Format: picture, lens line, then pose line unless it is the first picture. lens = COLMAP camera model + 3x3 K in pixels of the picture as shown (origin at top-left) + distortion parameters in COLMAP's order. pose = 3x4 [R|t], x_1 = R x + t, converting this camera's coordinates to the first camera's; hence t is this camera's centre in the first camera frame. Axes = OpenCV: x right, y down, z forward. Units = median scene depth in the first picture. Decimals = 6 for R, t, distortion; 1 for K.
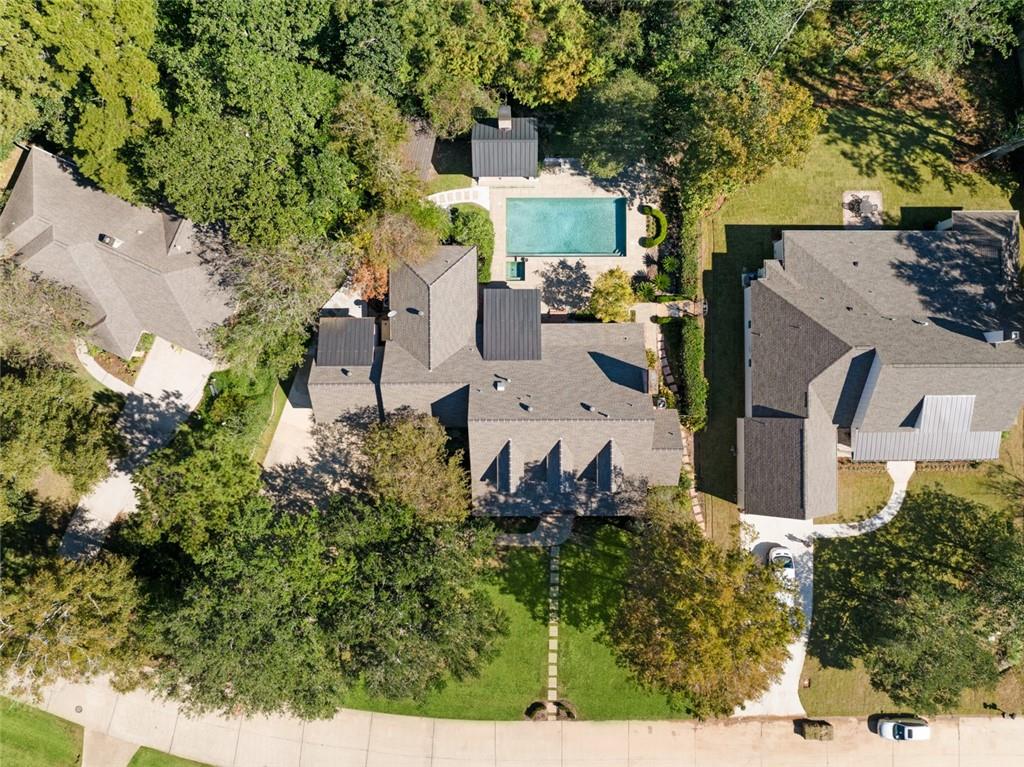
lens RADIAL K [[729.4, 0, 511.8], [0, 729.4, 381.6], [0, 0, 1]] dist [-0.023053, -0.006212]
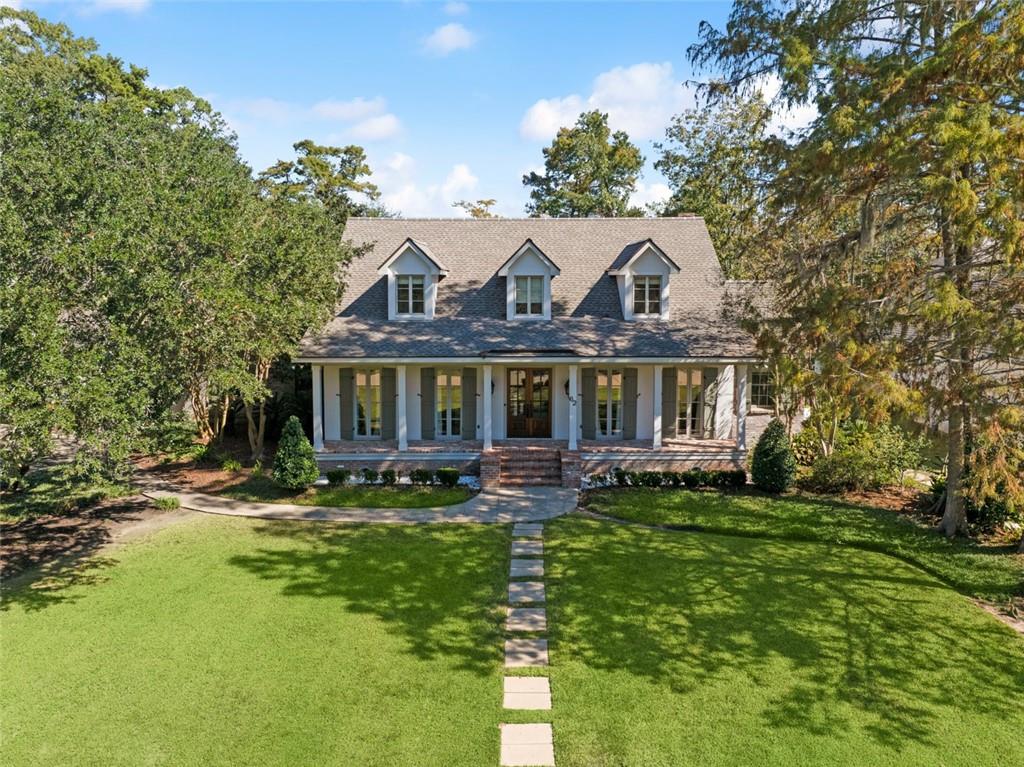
lens RADIAL K [[729.4, 0, 519.8], [0, 729.4, 378.0], [0, 0, 1]] dist [-0.023053, -0.006212]
pose [[0.999725, 0.021192, 0.010042, 0.053125], [0.006963, 0.140662, -0.990033, 0.504216], [-0.022393, 0.989831, 0.140476, 0.901635]]
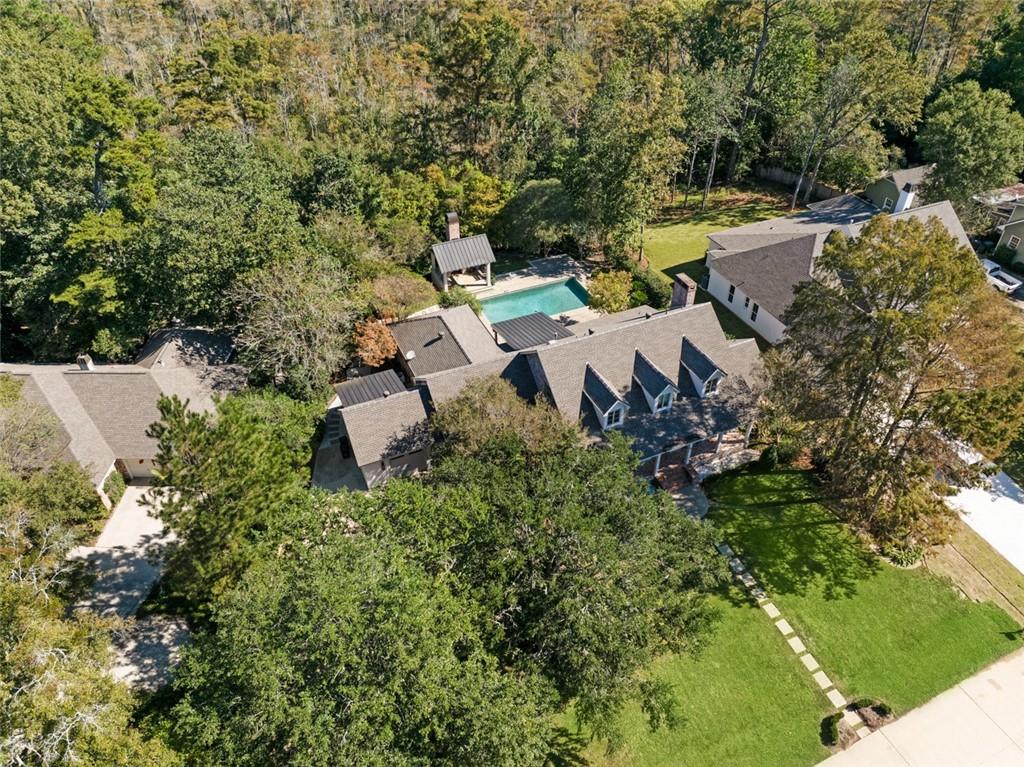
lens RADIAL K [[729.4, 0, 510.8], [0, 729.4, 386.0], [0, 0, 1]] dist [-0.023053, -0.006212]
pose [[0.914704, -0.251629, 0.316228, -0.330681], [0.403931, 0.593494, -0.696136, 0.594540], [-0.012511, 0.764492, 0.644512, 0.400927]]
